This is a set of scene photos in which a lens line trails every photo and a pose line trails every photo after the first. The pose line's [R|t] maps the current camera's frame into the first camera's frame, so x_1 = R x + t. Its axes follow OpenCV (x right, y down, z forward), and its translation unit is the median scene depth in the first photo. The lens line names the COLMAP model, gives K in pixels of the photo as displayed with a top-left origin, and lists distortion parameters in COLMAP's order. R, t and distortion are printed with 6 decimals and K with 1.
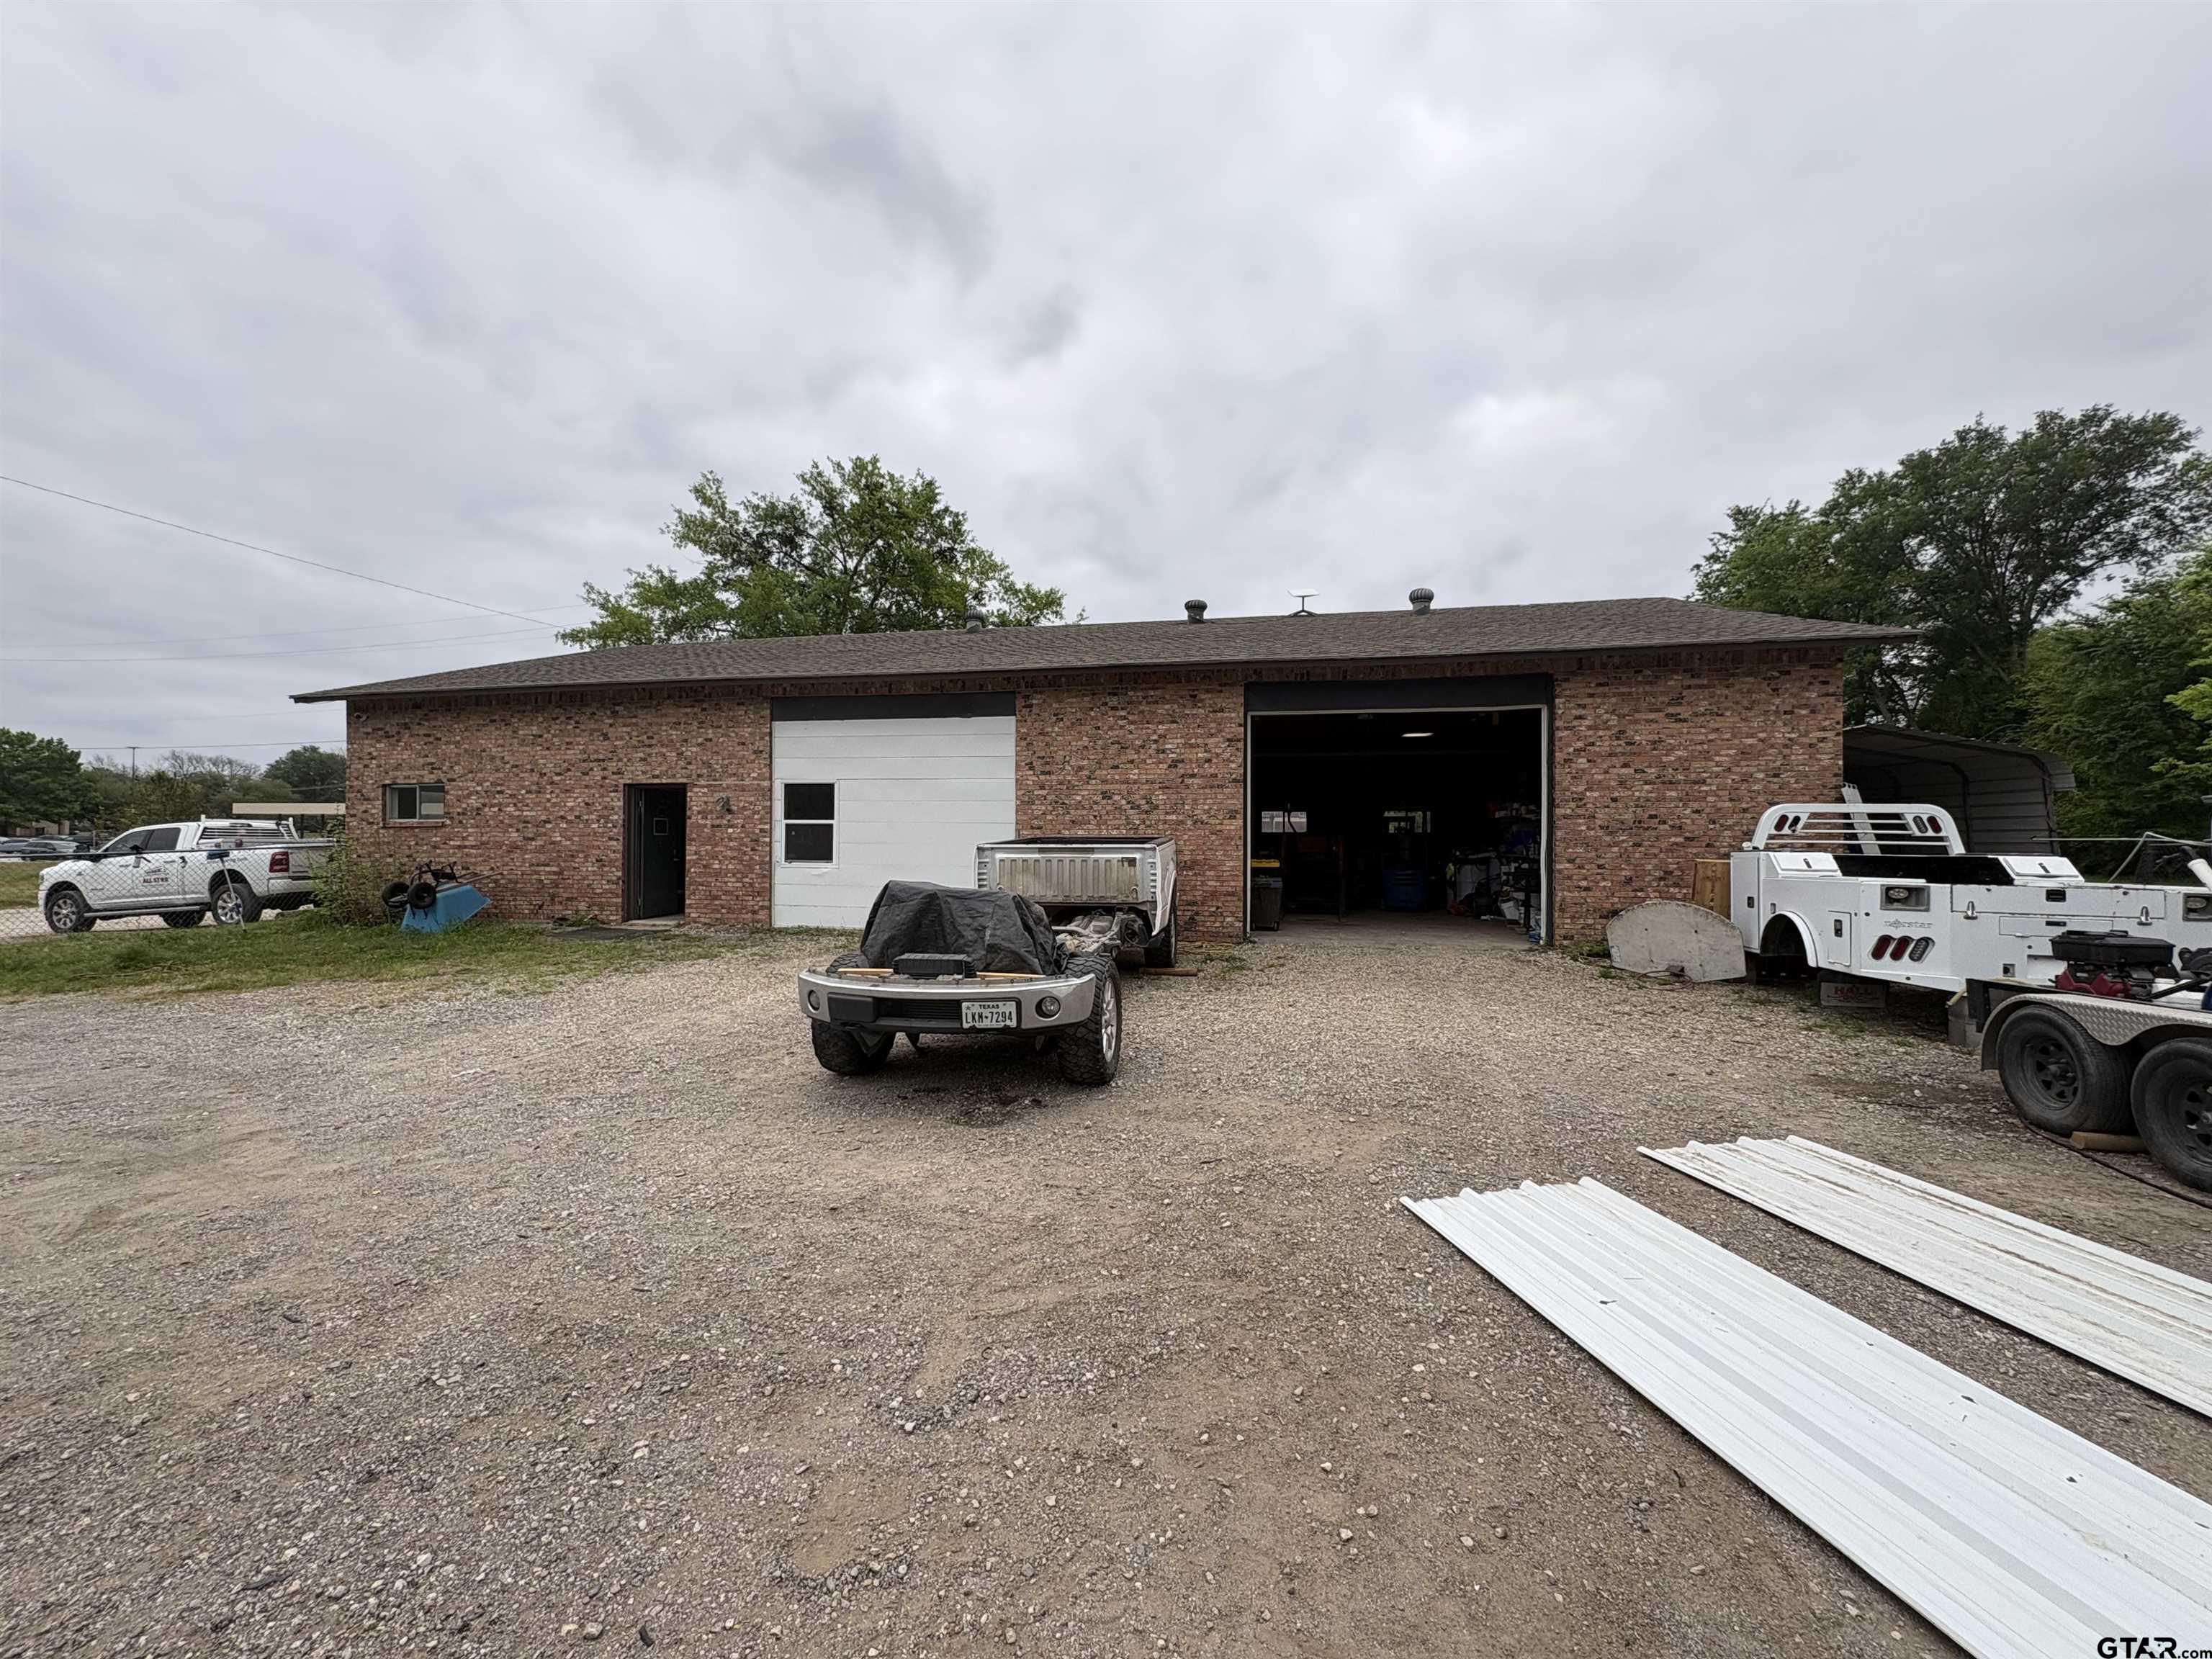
lens RADIAL K [[883.2, 0, 1108.3], [0, 883.2, 827.3], [0, 0, 1]] dist [0.002824, 0.000040]
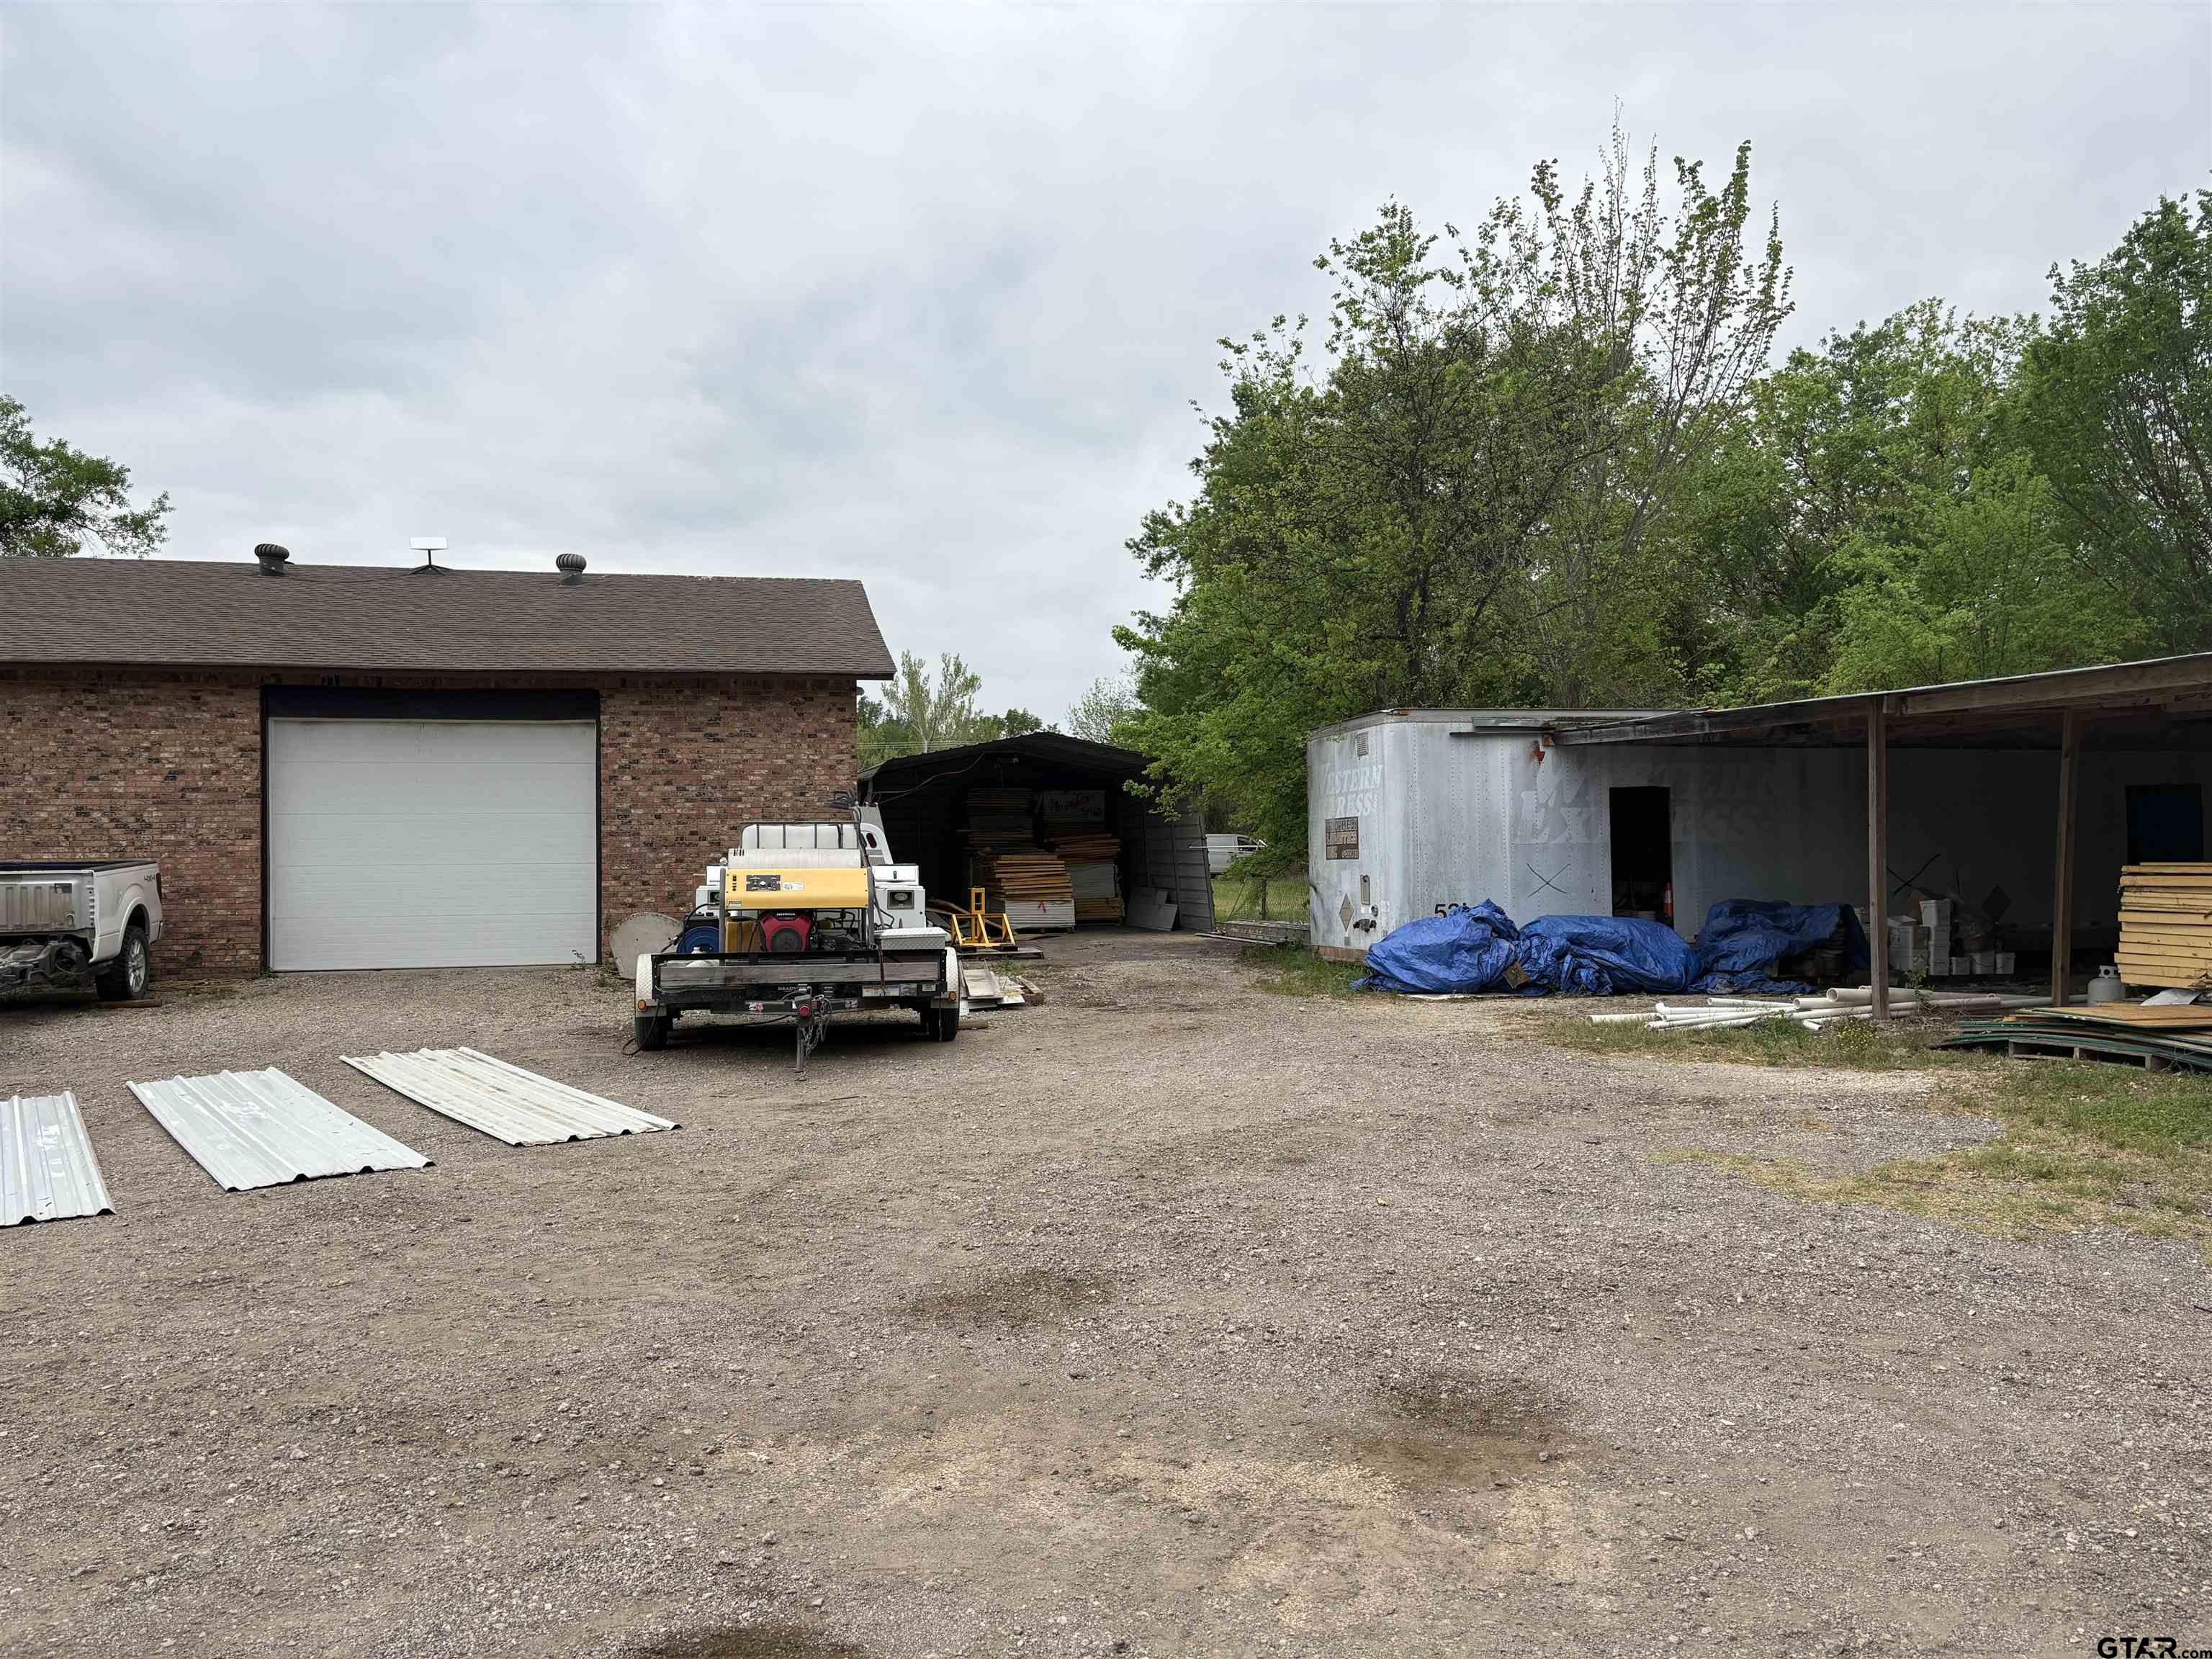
lens RADIAL K [[1668.3, 0, 1104.0], [0, 1668.3, 832.1], [0, 0, 1]] dist [0.041153, -0.006583]
pose [[0.916931, -0.008567, 0.398953, 0.274019], [0.007888, 0.999963, 0.003342, -0.016010], [-0.398967, 0.000082, 0.916965, -0.960487]]
